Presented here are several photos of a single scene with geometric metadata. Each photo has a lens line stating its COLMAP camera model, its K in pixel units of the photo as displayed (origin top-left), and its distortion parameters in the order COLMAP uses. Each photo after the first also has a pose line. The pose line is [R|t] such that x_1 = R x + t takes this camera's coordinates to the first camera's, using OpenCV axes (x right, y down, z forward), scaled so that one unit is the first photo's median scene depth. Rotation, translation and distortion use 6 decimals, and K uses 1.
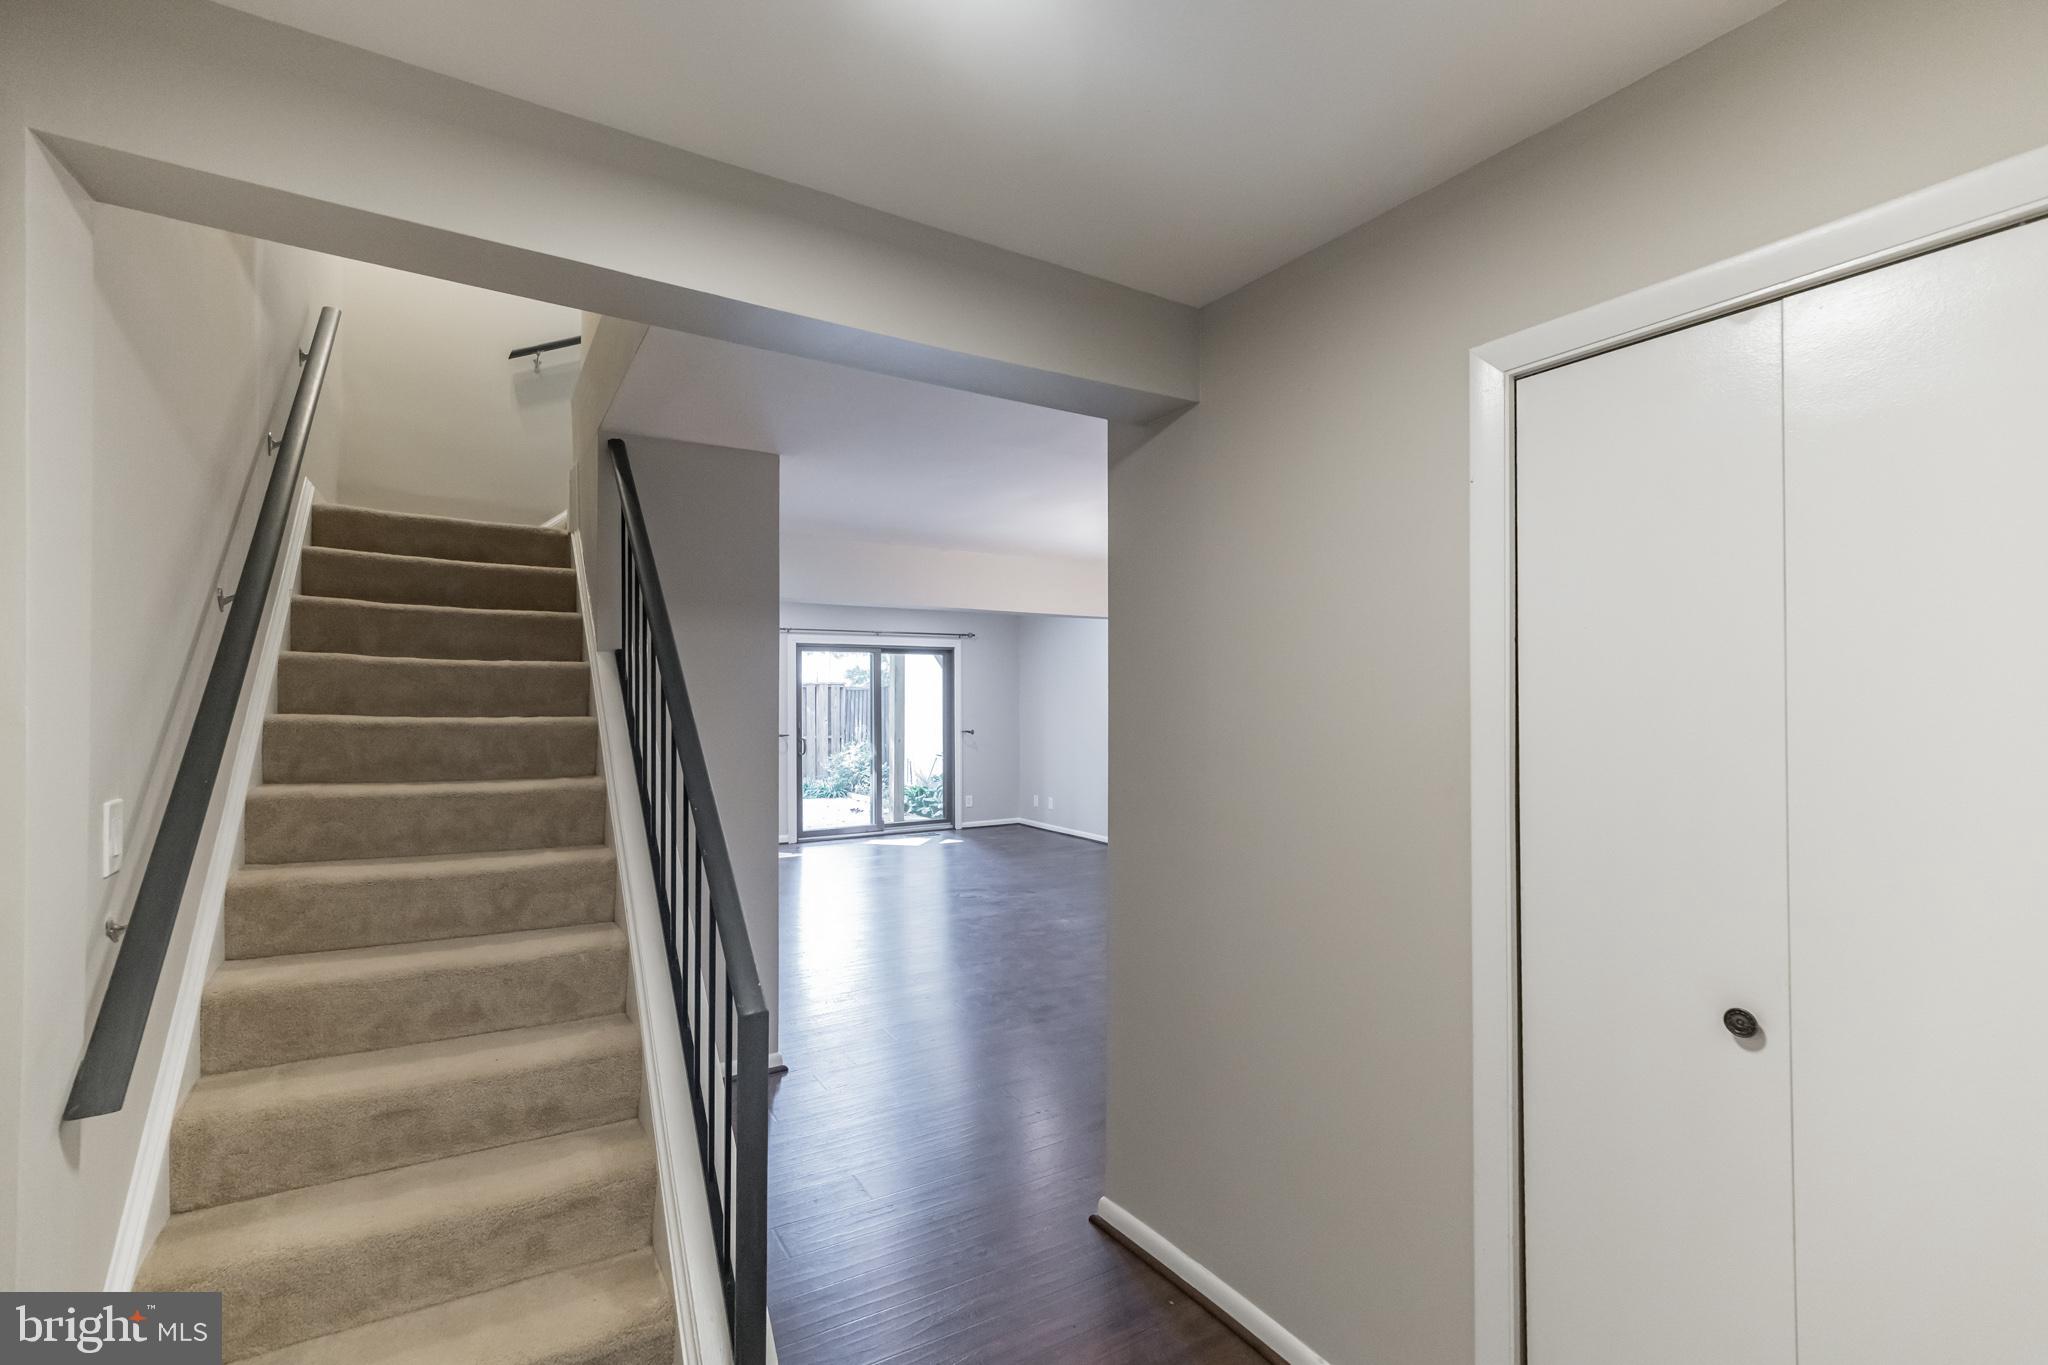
lens RADIAL K [[933.1, 0, 988.5], [0, 933.1, 681.7], [0, 0, 1]] dist [0.013580, 0.000640]
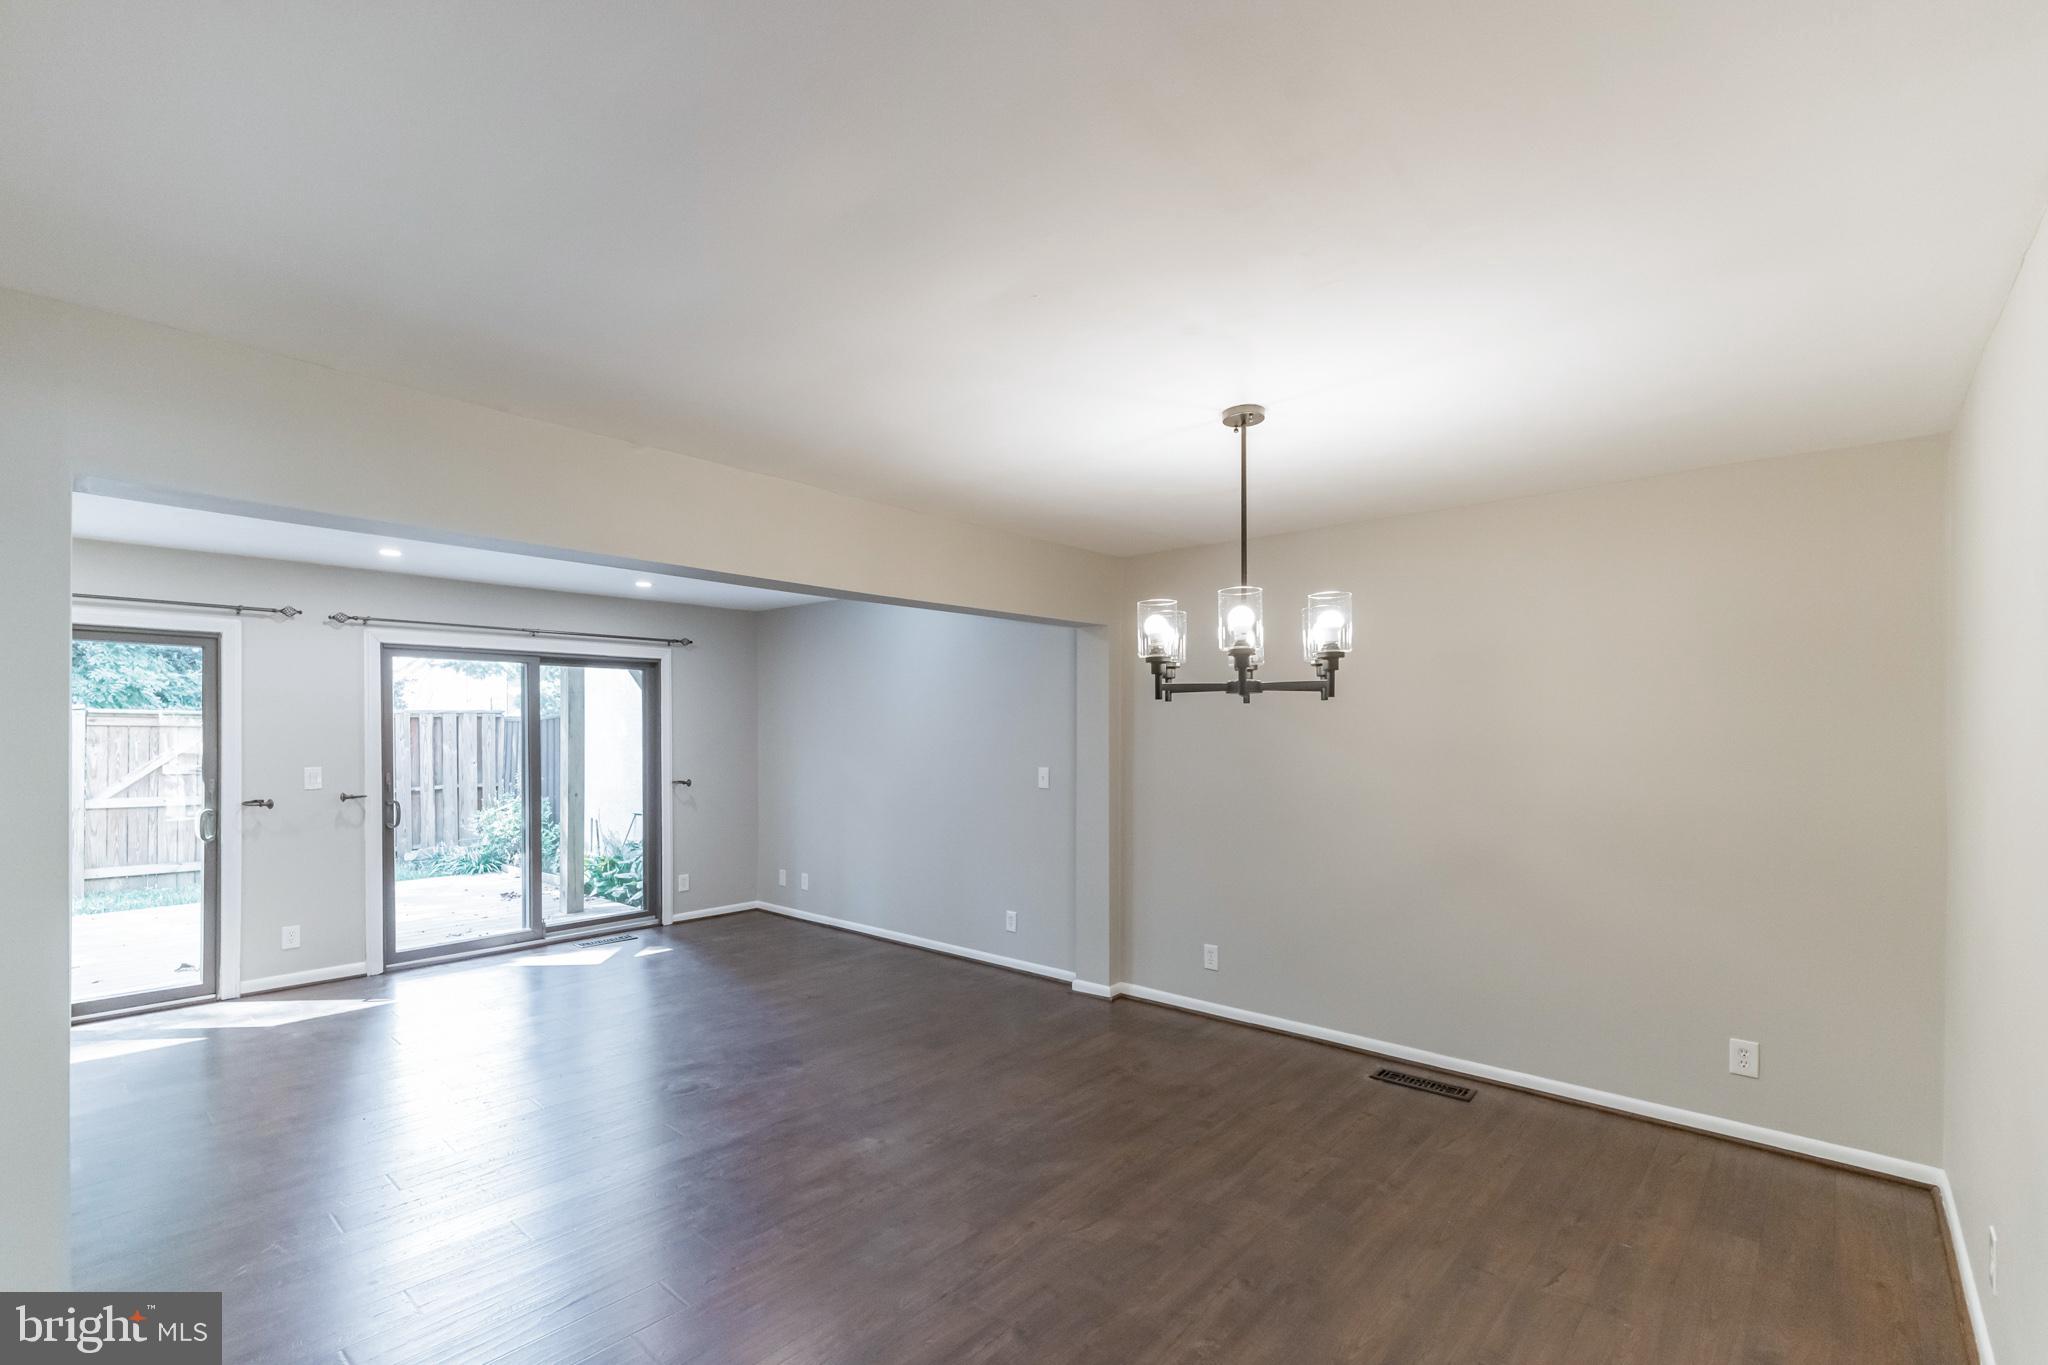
lens RADIAL K [[933.1, 0, 991.1], [0, 933.1, 733.0], [0, 0, 1]] dist [0.013580, 0.000640]
pose [[0.954989, -0.000551, 0.296641, -0.008675], [-0.005635, 0.999784, 0.019996, 0.002292], [-0.296588, -0.020767, 0.954780, 0.276925]]
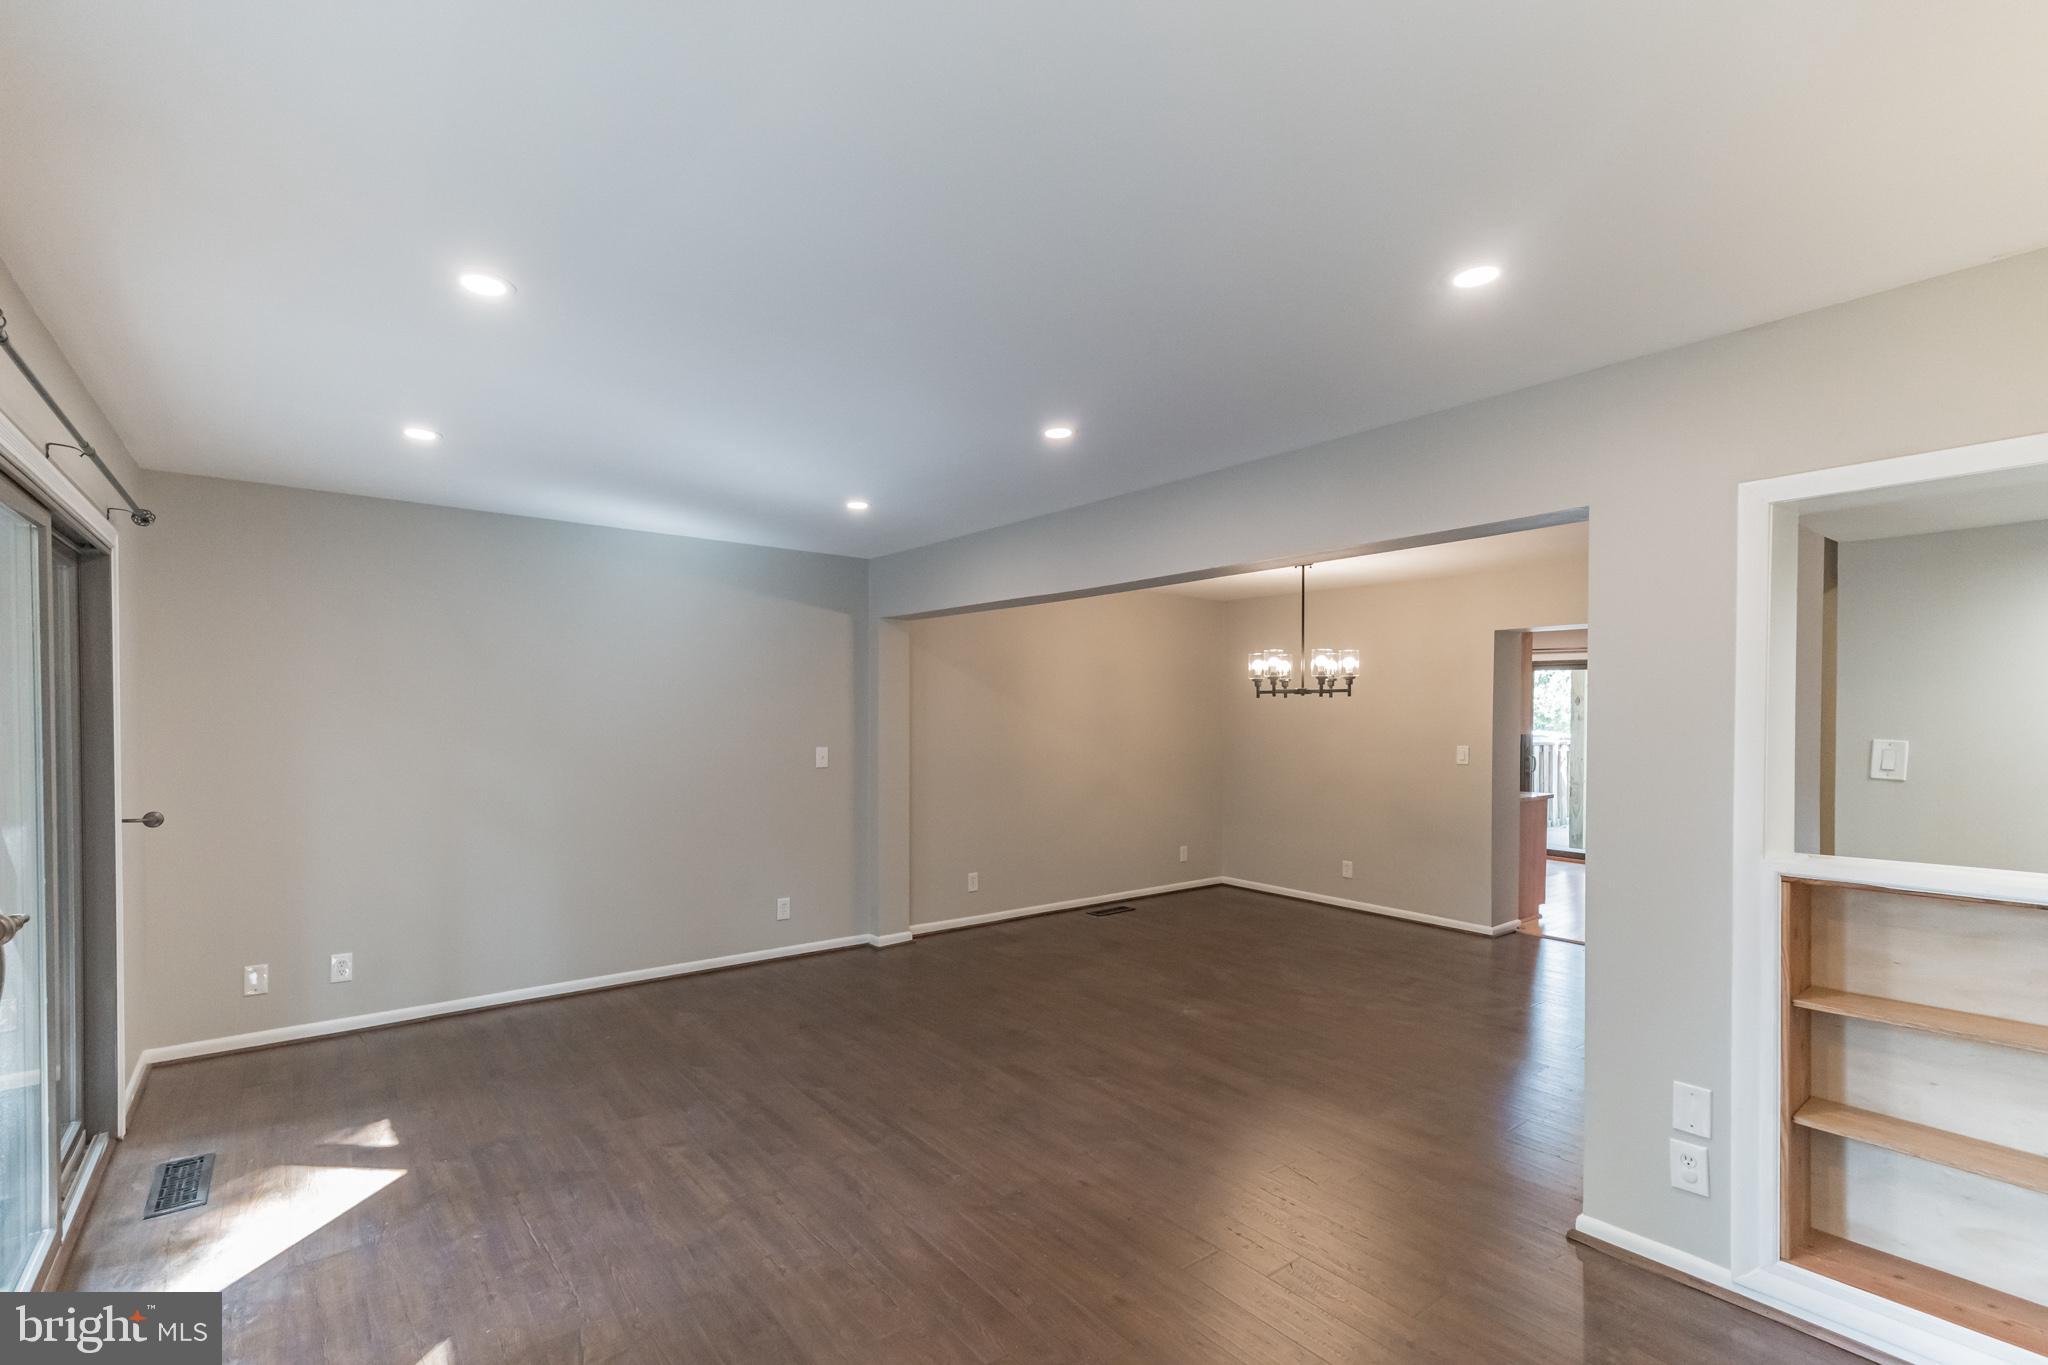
lens RADIAL K [[933.1, 0, 1016.0], [0, 933.1, 729.6], [0, 0, 1]] dist [0.013580, 0.000640]
pose [[-0.141304, -0.013290, 0.989877, -0.382717], [-0.016172, 0.999807, 0.011115, 0.014718], [-0.989834, -0.014438, -0.141492, 0.751712]]
